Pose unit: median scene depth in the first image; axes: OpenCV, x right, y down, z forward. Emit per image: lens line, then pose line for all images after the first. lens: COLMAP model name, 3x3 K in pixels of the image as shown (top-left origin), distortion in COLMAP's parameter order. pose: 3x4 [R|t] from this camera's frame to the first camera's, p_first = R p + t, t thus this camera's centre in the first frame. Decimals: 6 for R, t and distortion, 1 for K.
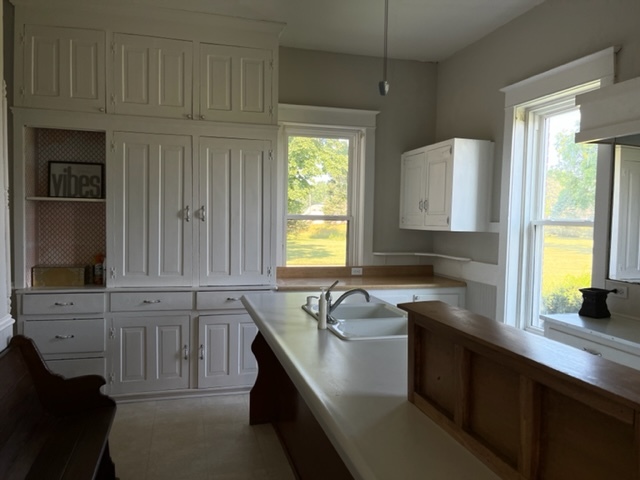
lens RADIAL K [[491.6, 0, 318.0], [0, 491.6, 239.5], [0, 0, 1]] dist [0.052212, -0.048055]
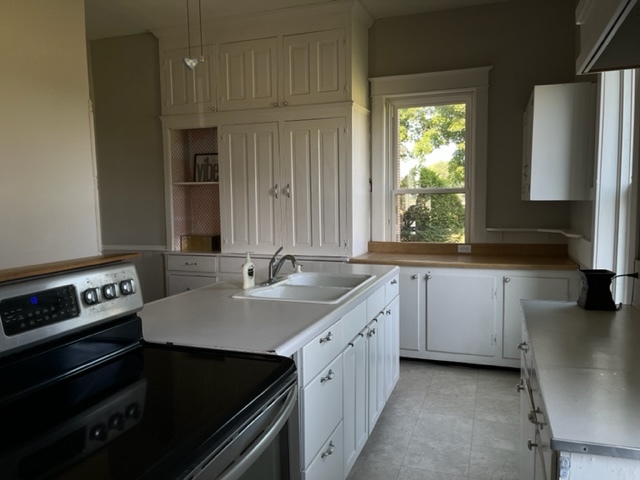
lens RADIAL K [[491.6, 0, 320.3], [0, 491.6, 240.0], [0, 0, 1]] dist [0.052212, -0.048055]
pose [[0.822475, 0.020995, -0.568414, 0.464653], [-0.000158, 0.999327, 0.036683, 0.018586], [0.568801, -0.030081, 0.821925, 0.119614]]
